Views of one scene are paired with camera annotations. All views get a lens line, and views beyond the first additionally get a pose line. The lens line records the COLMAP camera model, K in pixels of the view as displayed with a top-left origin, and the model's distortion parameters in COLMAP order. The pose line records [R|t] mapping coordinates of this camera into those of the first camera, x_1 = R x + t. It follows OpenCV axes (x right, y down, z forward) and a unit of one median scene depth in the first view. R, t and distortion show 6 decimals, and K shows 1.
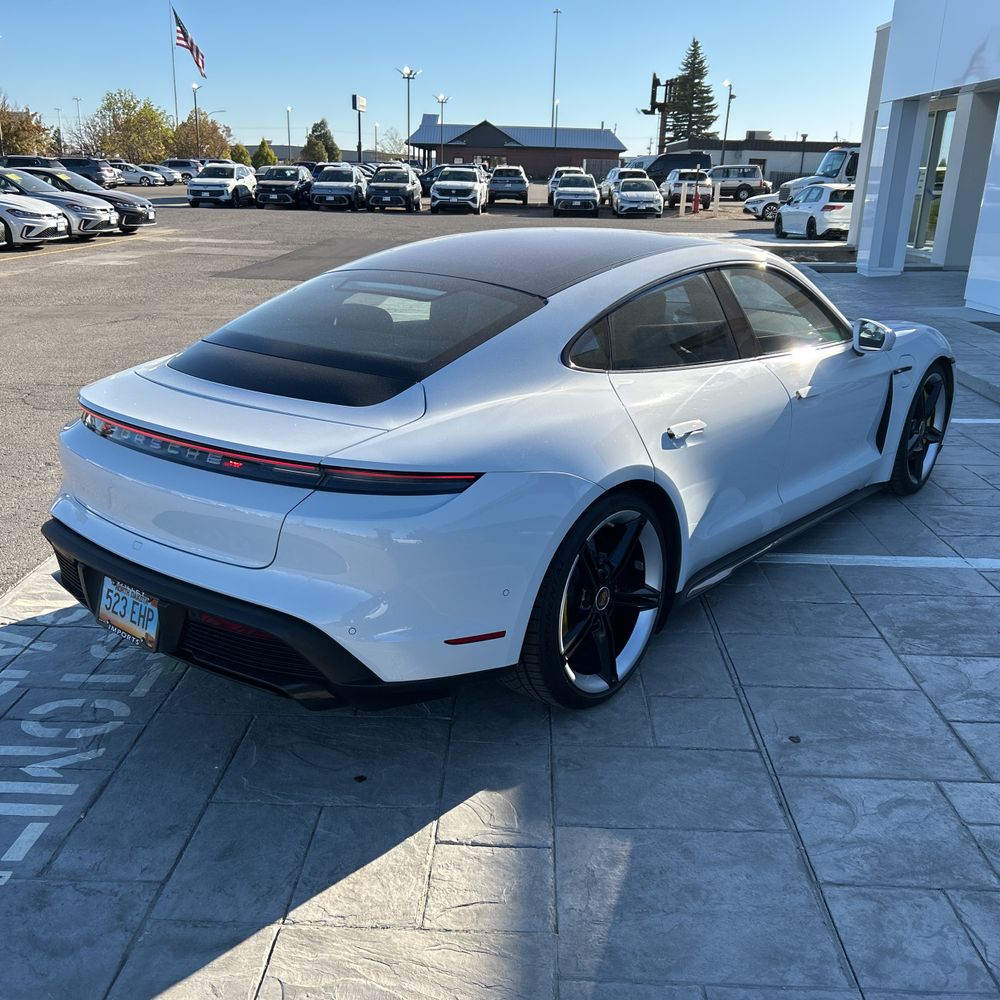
lens RADIAL K [[1018.3, 0, 502.7], [0, 1018.3, 508.0], [0, 0, 1]] dist [0.018082, 0.000000]
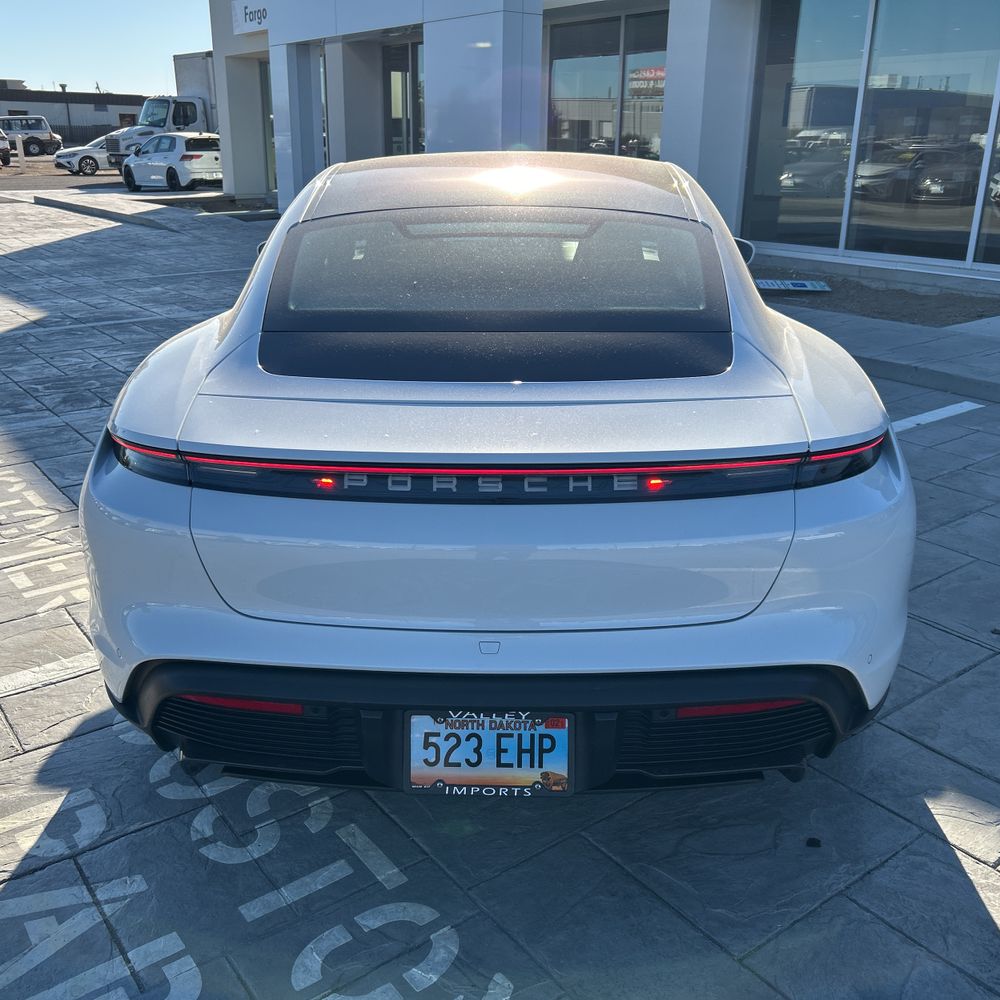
lens RADIAL K [[1018.3, 0, 497.9], [0, 1018.3, 492.1], [0, 0, 1]] dist [0.018082, 0.000000]
pose [[0.780082, -0.221912, 0.585002, -0.572820], [0.206817, 0.973888, 0.093646, -0.094345], [-0.590507, 0.047937, 0.805607, 0.393382]]
